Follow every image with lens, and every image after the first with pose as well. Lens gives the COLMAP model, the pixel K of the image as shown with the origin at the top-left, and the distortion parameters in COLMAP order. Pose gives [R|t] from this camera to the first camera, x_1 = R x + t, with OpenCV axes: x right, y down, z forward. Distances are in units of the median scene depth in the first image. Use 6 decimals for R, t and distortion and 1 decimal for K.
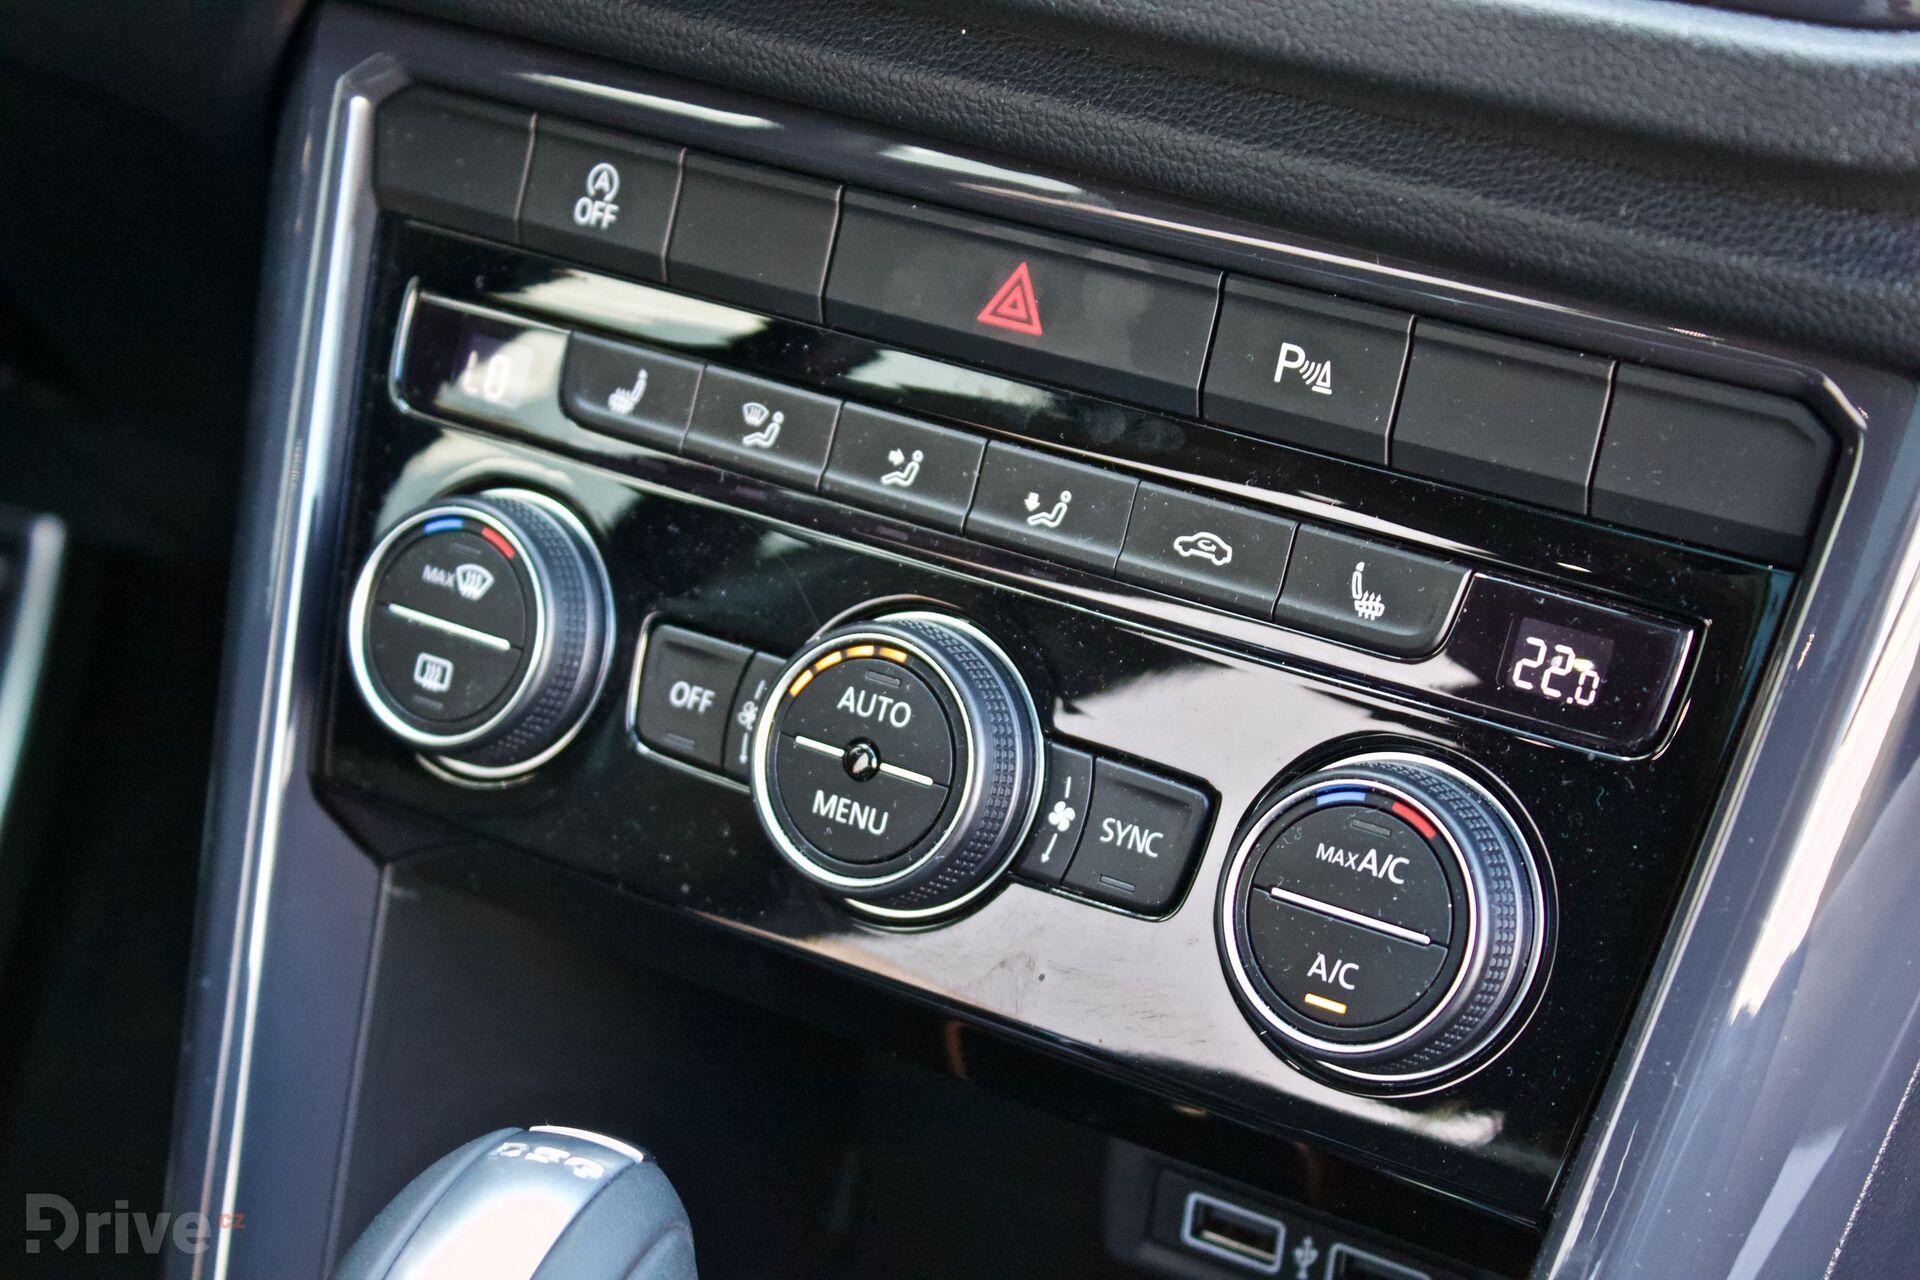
lens RADIAL K [[3826.9, 0, 960.0], [0, 3826.9, 640.0], [0, 0, 1]] dist [-0.024735, -0.080735]
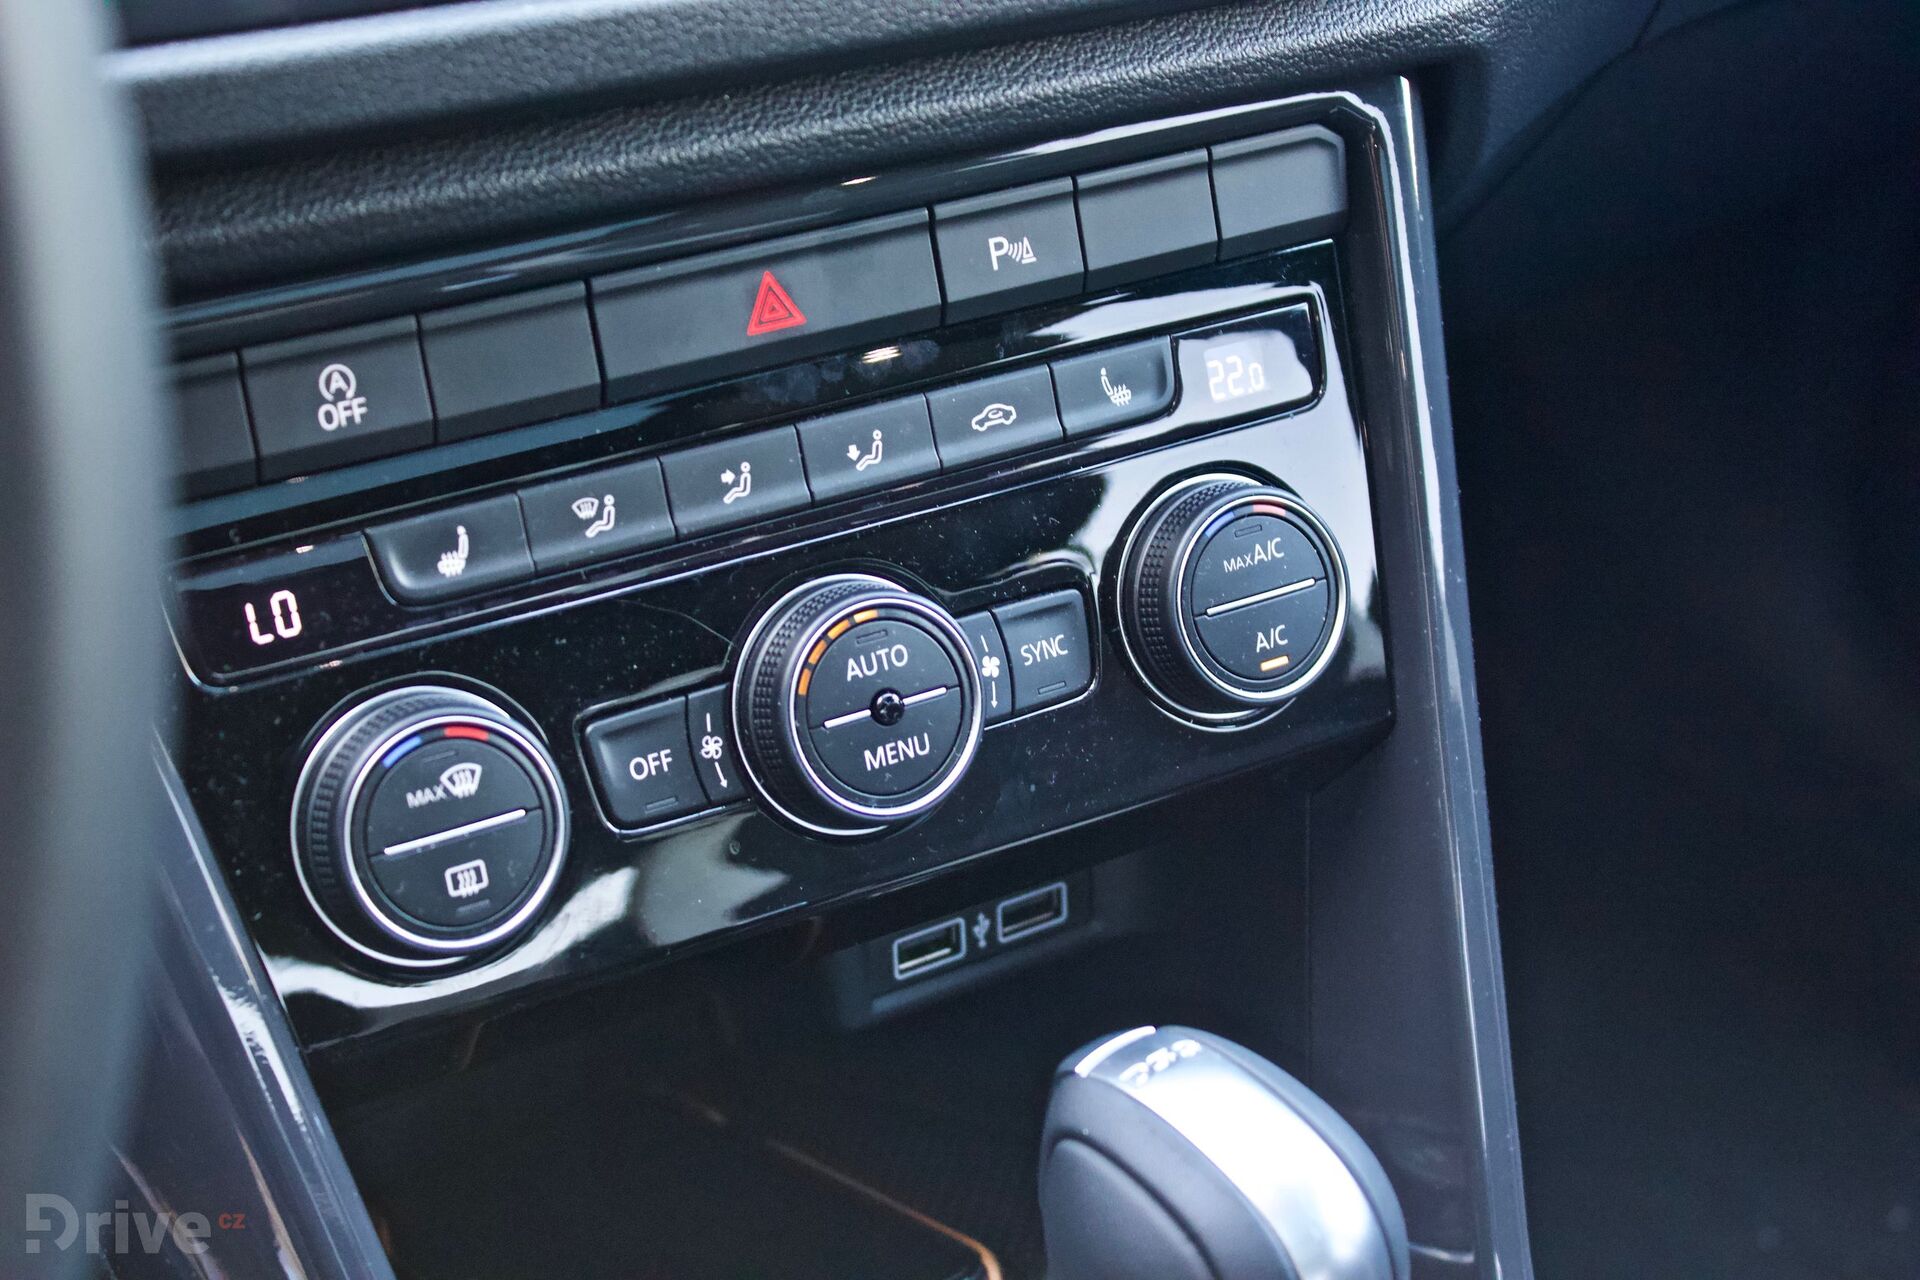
lens RADIAL K [[3366.3, 0, 960.0], [0, 3366.3, 640.0], [0, 0, 1]] dist [-0.045256, 0.002310]
pose [[0.401706, -0.453064, 0.795843, -0.806542], [0.362069, 0.876810, 0.316401, -0.296915], [-0.841153, 0.161050, 0.516260, 0.436980]]
